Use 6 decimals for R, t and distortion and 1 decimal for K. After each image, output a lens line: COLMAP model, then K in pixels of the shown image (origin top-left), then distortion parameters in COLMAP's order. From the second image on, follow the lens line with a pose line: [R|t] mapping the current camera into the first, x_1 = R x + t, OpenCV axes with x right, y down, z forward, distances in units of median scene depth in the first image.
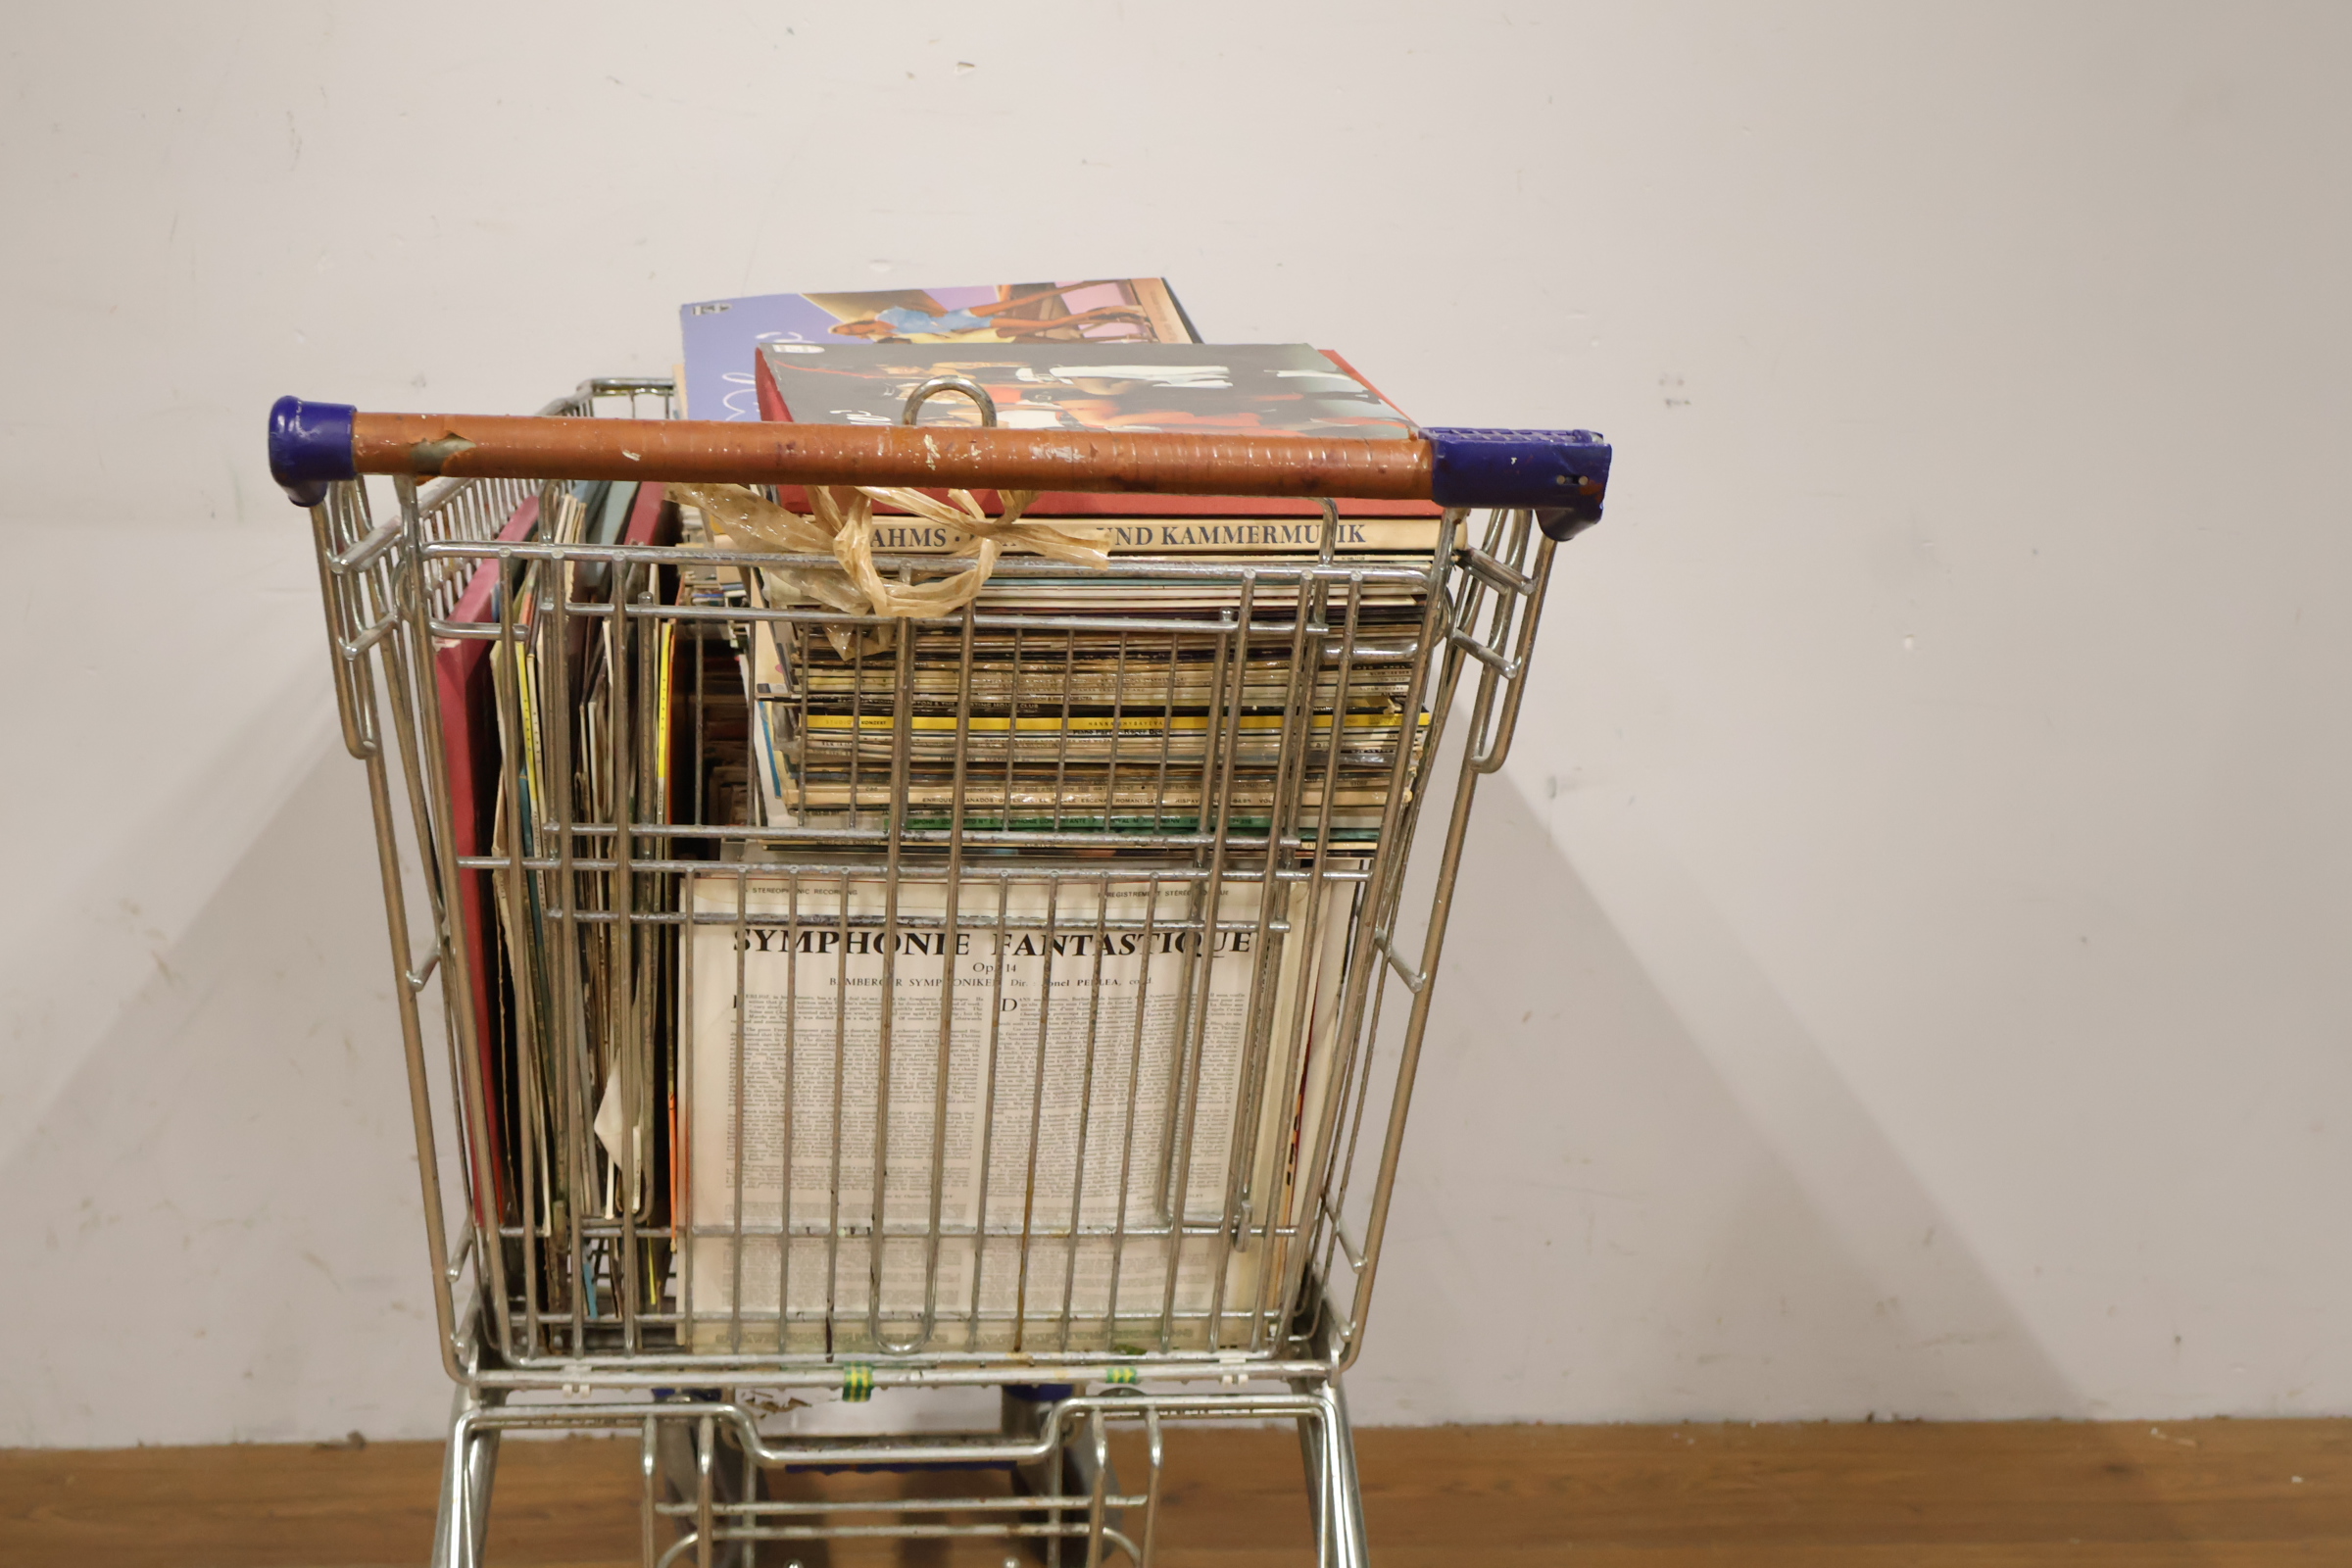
lens RADIAL K [[3161.7, 0, 1176.0], [0, 3161.7, 784.0], [0, 0, 1]] dist [-0.018729, 0.026939]
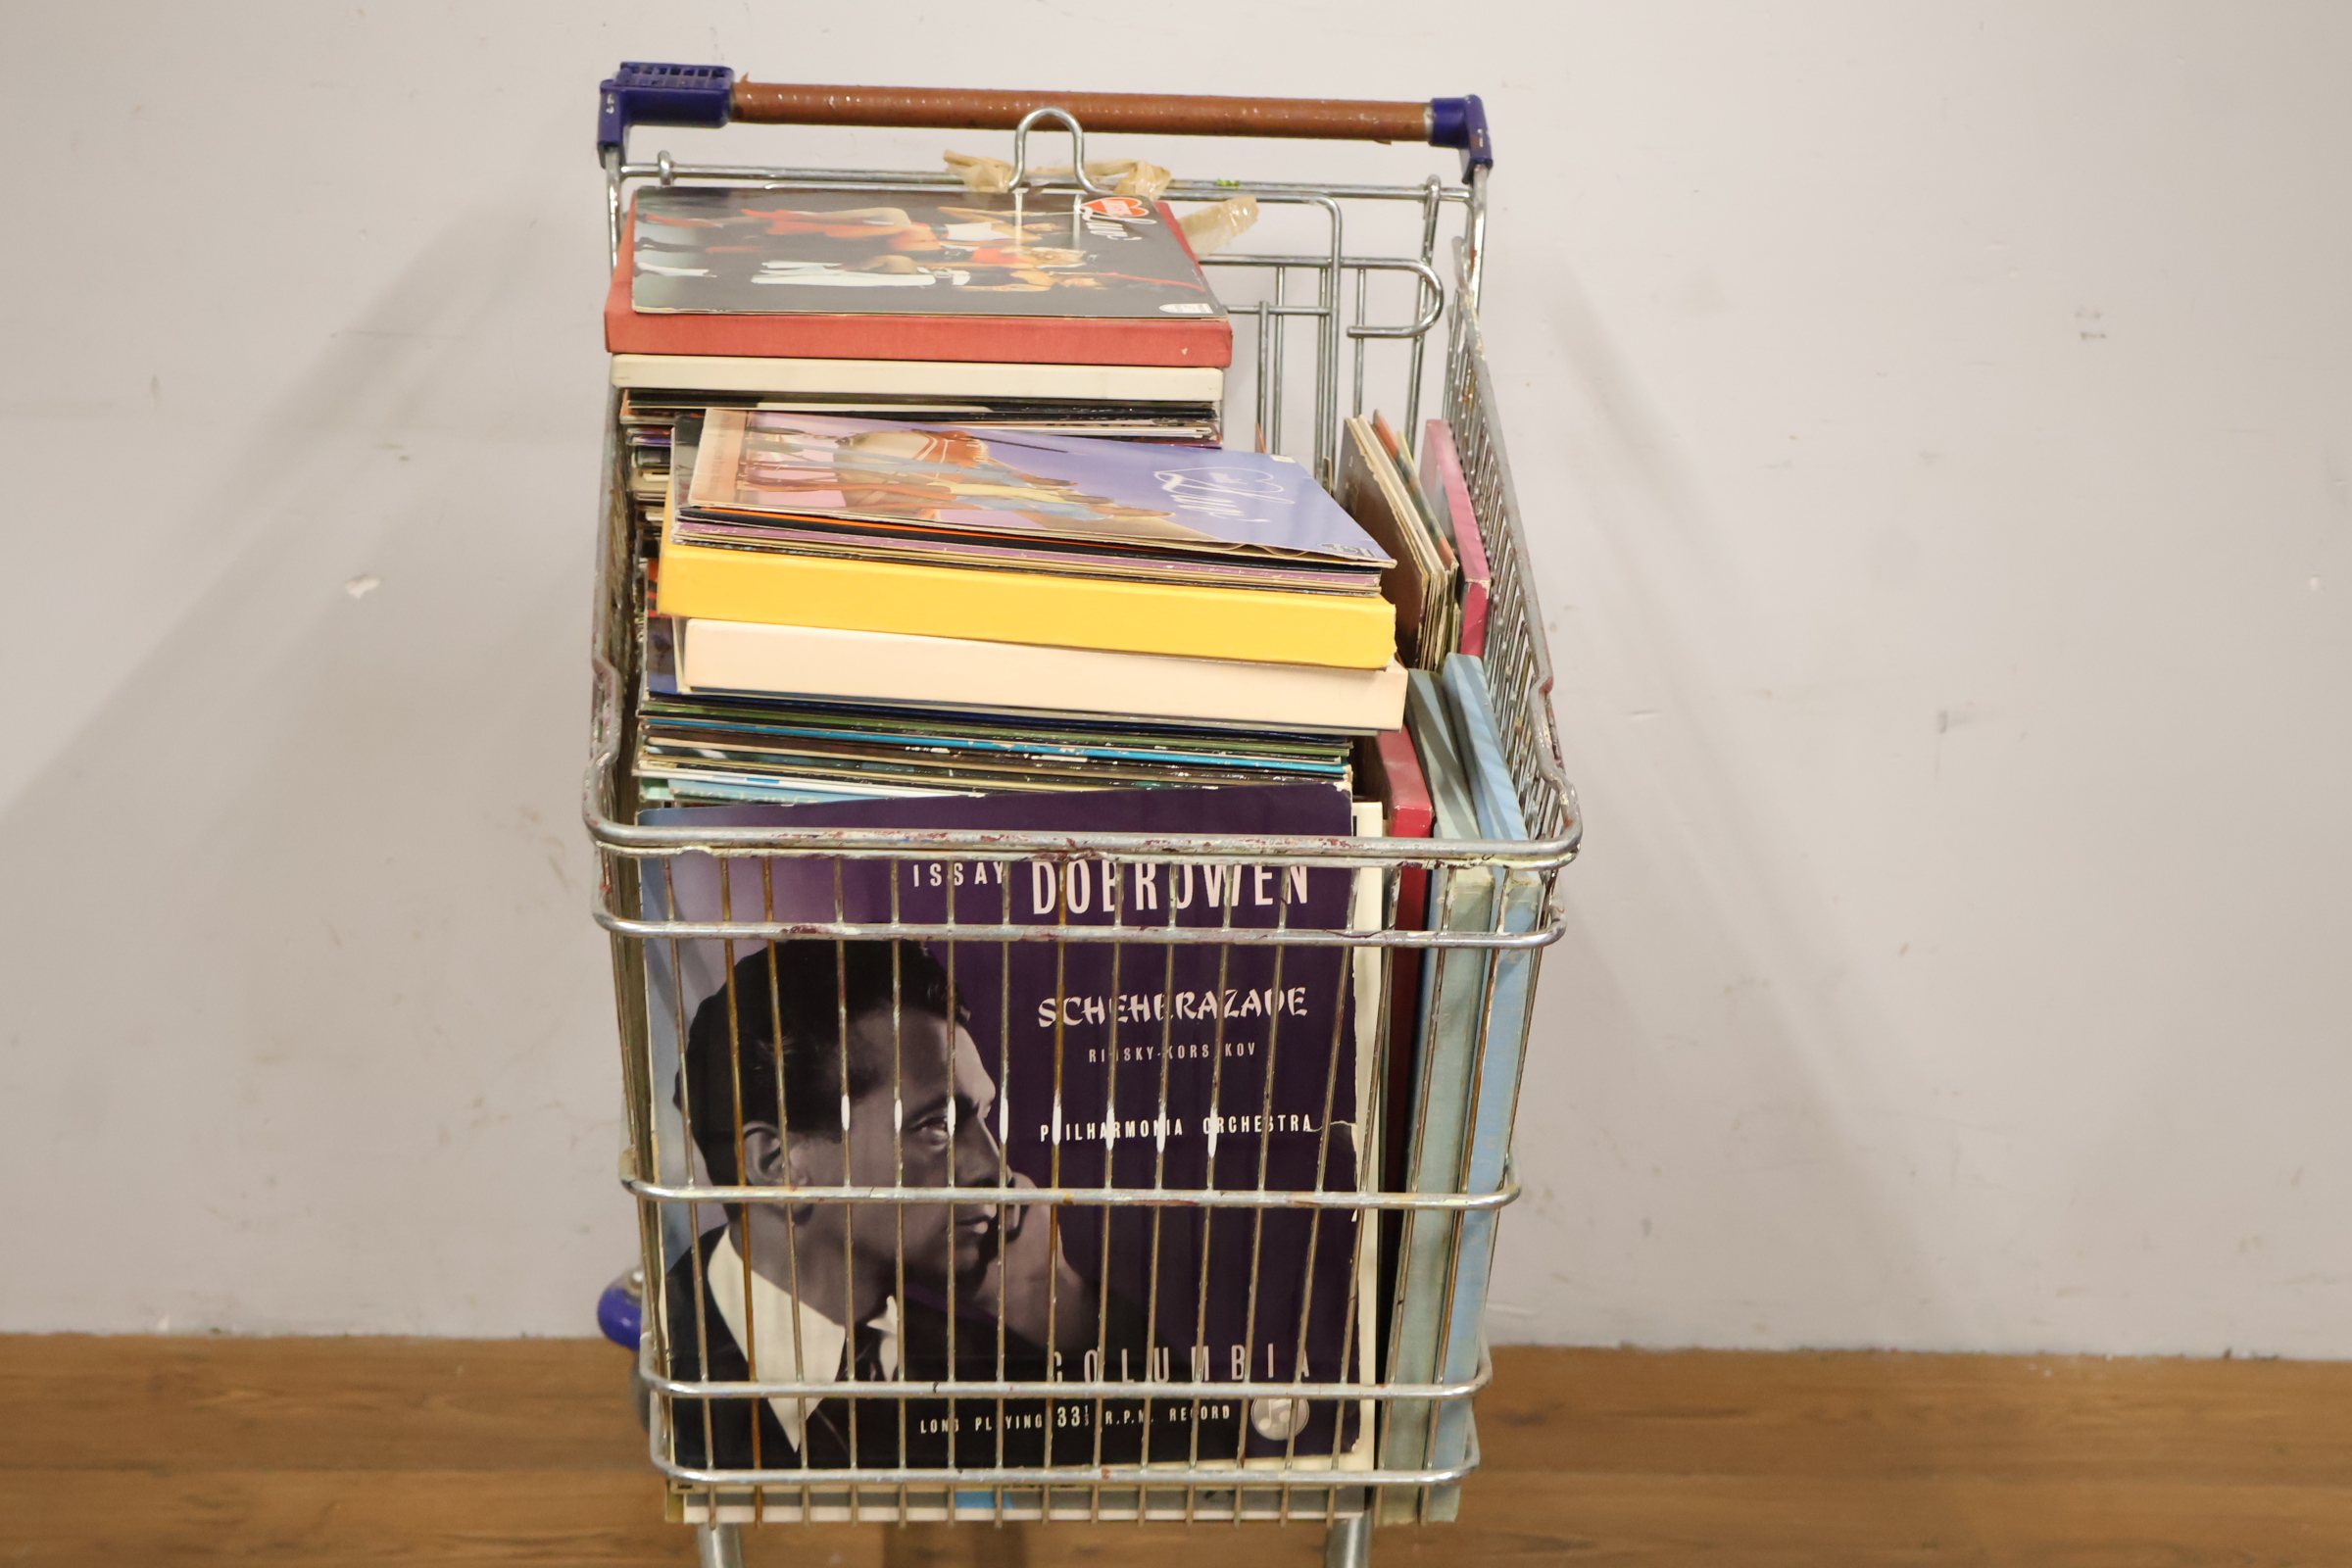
lens RADIAL K [[3161.7, 0, 1176.0], [0, 3161.7, 784.0], [0, 0, 1]] dist [-0.018729, 0.026939]
pose [[-0.993855, -0.109507, 0.016156, -0.159668], [-0.072650, 0.755424, 0.651197, -0.714907], [-0.083515, 0.646021, -0.758737, 1.977601]]
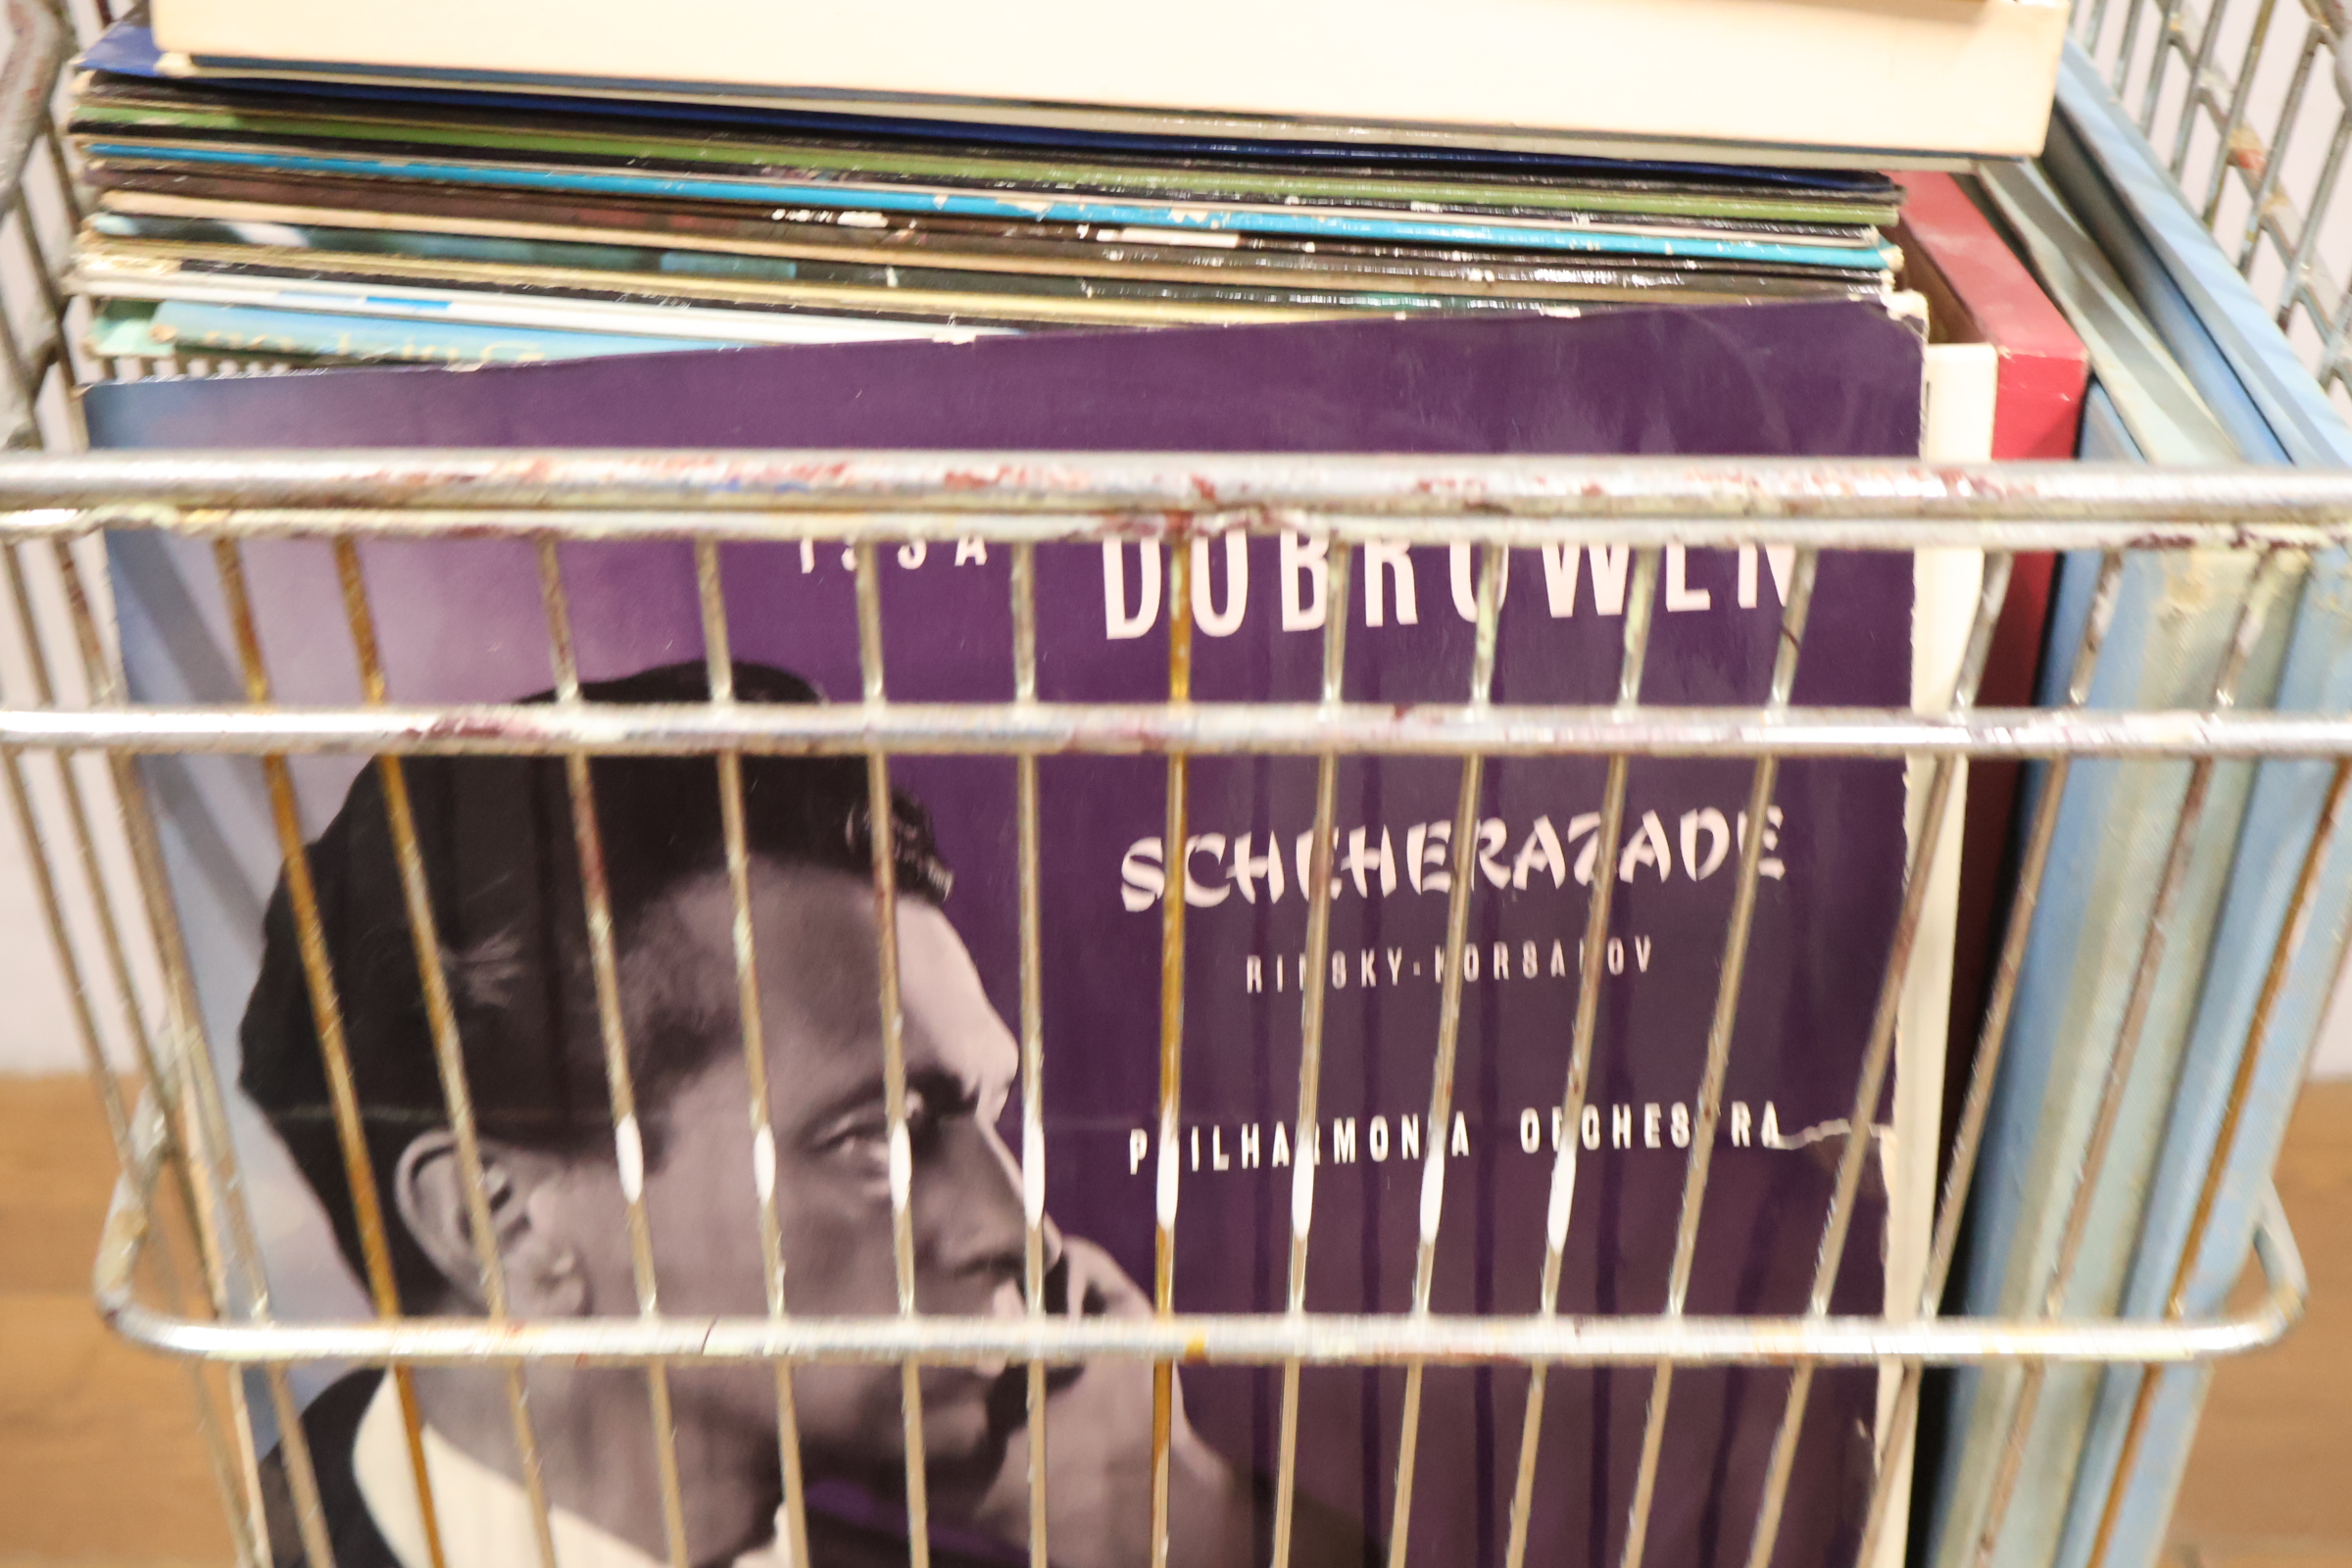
lens RADIAL K [[3281.5, 0, 1151.8], [0, 3281.5, 787.8], [0, 0, 1]] dist [-0.006766, -0.031074]
pose [[-0.993172, -0.109653, 0.039831, -0.131848], [-0.039506, 0.637361, 0.769552, -0.386066], [-0.109770, 0.762724, -0.637340, 1.587005]]
